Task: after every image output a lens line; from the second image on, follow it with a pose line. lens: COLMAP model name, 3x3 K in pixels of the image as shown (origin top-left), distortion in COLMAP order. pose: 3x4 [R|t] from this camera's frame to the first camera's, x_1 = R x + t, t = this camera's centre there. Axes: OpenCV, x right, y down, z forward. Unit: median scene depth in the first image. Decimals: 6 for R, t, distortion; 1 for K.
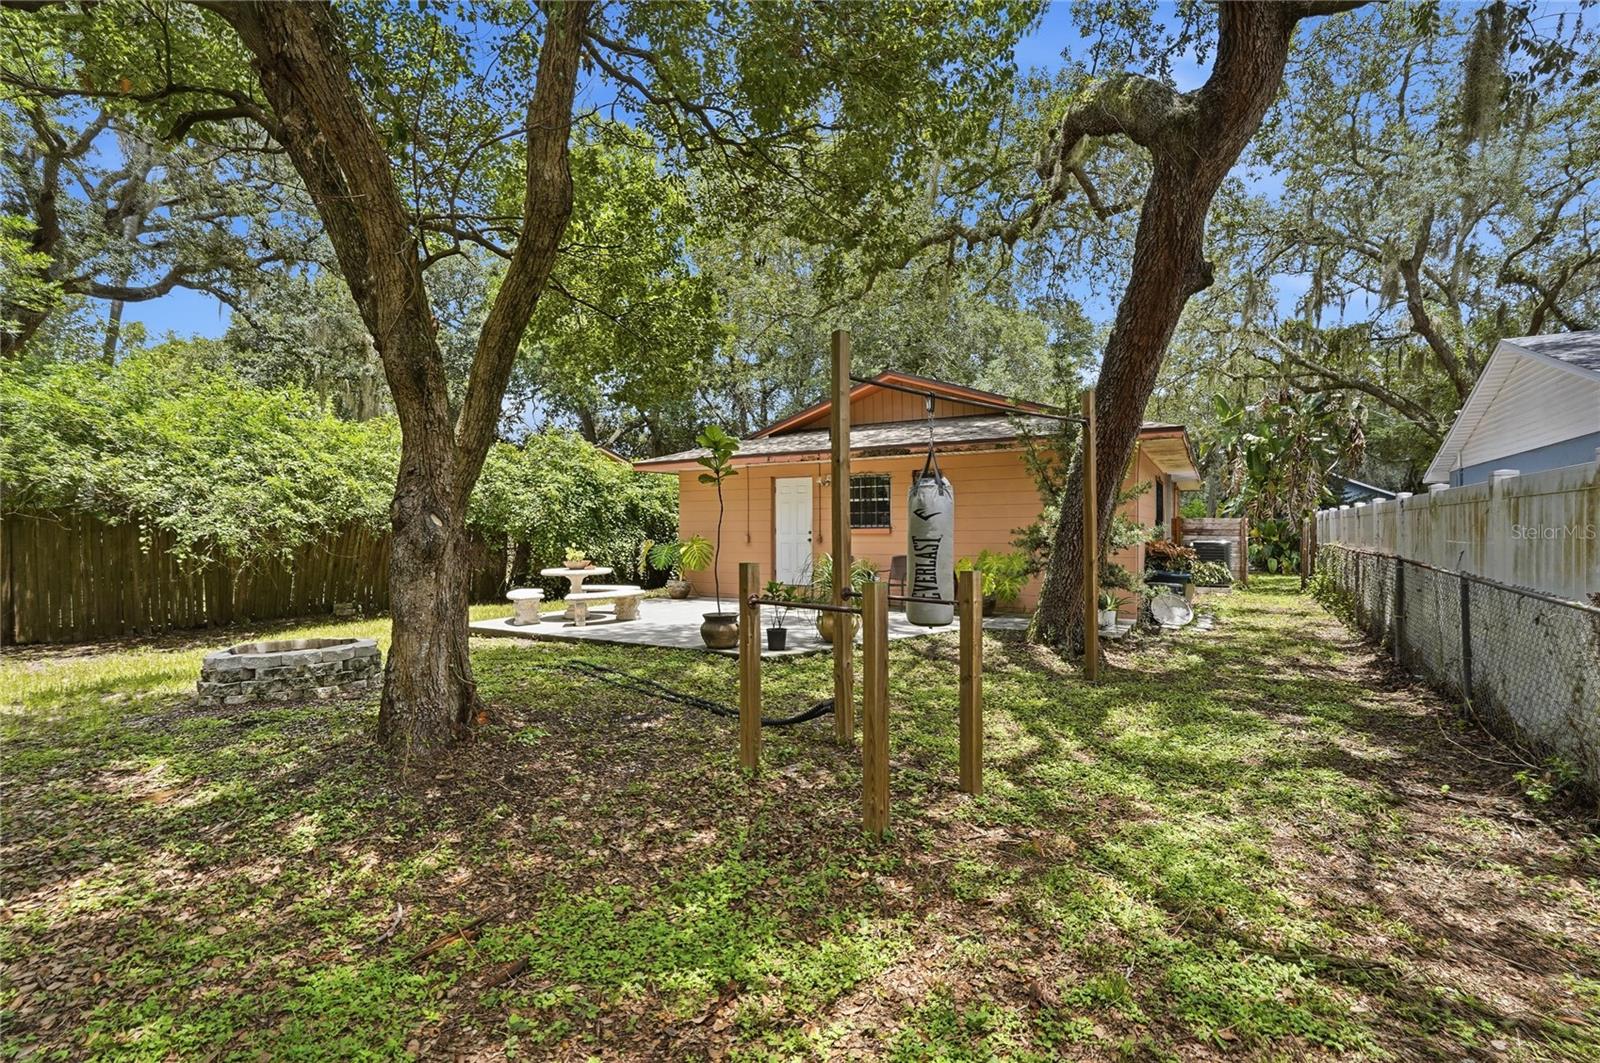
lens RADIAL K [[721.3, 0, 808.3], [0, 721.3, 542.5], [0, 0, 1]] dist [-0.001329, 0.000536]
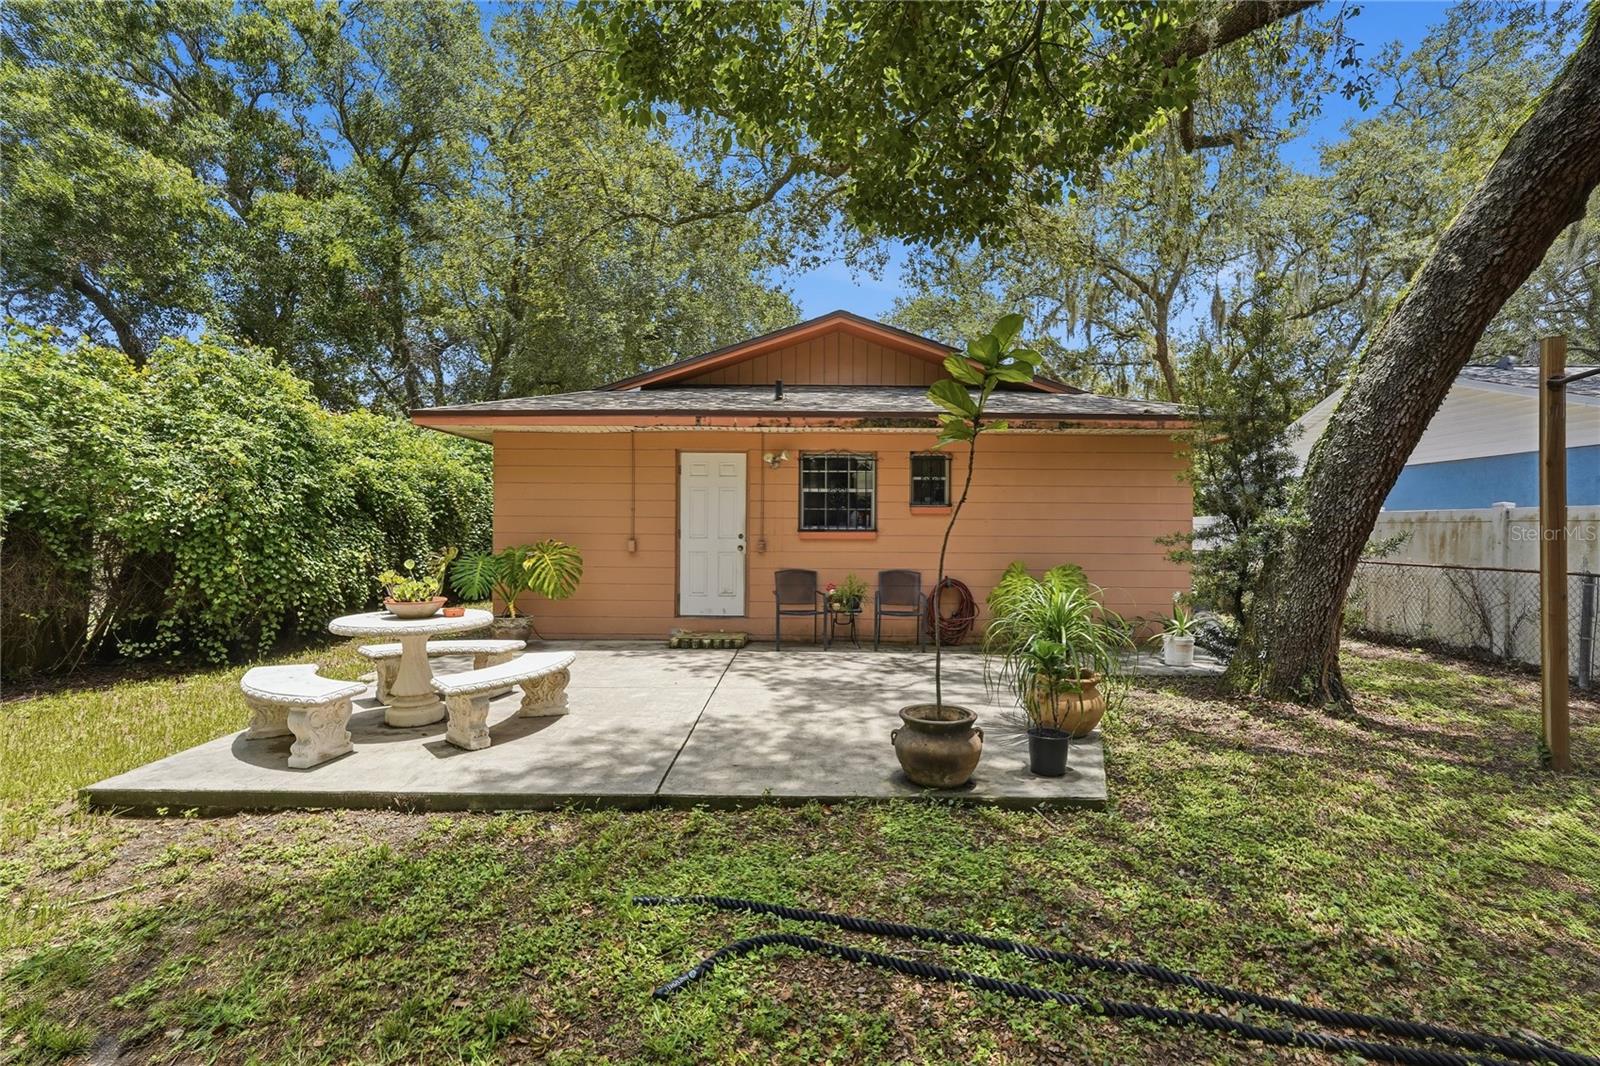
lens RADIAL K [[729.8, 0, 796.2], [0, 729.8, 494.6], [0, 0, 1]] dist [-0.000930, 0.000066]
pose [[0.879400, 0.029488, 0.475169, -0.251190], [-0.002523, 0.998355, -0.057287, -0.013320], [-0.476076, 0.049179, 0.878028, 0.363903]]
